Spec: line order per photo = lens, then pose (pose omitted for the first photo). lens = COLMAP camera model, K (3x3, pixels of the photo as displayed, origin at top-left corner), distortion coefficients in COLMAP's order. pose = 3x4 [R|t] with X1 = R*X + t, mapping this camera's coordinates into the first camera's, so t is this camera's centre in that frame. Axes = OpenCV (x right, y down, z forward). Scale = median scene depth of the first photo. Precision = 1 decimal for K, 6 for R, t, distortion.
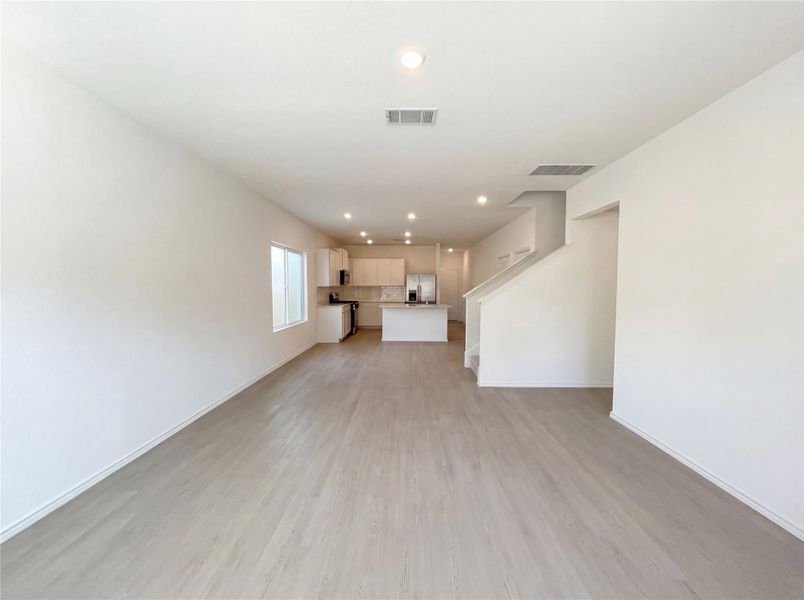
lens RADIAL K [[323.8, 0, 402.0], [0, 323.8, 300.0], [0, 0, 1]] dist [0.000041, 0.000270]
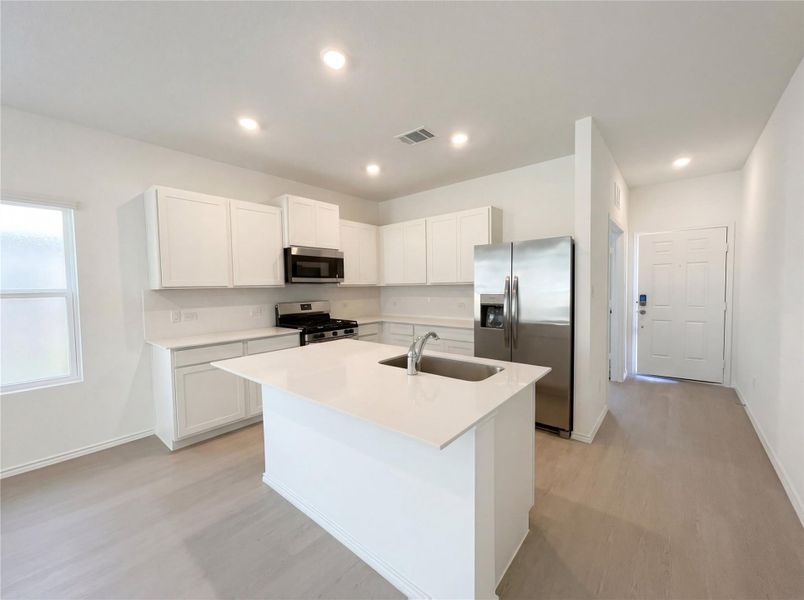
lens RADIAL K [[323.8, 0, 402.0], [0, 323.8, 300.0], [0, 0, 1]] dist [0.000041, 0.000270]
pose [[0.765765, 0.014031, -0.642968, 0.189362], [-0.007449, 0.999888, 0.012948, -0.031638], [0.643078, -0.005126, 0.765784, 0.768382]]
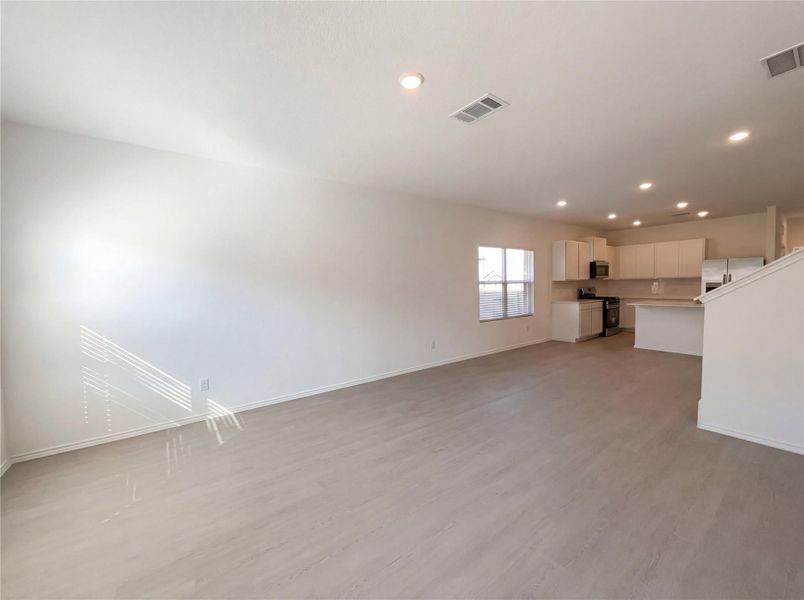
lens RADIAL K [[320.2, 0, 402.0], [0, 320.2, 300.0], [0, 0, 1]] dist [-0.000047, 0.000093]
pose [[0.608211, 0.016614, -0.793601, 0.189428], [-0.005890, 0.999848, 0.016418, 0.000792], [0.793753, -0.005311, 0.608217, 0.059326]]
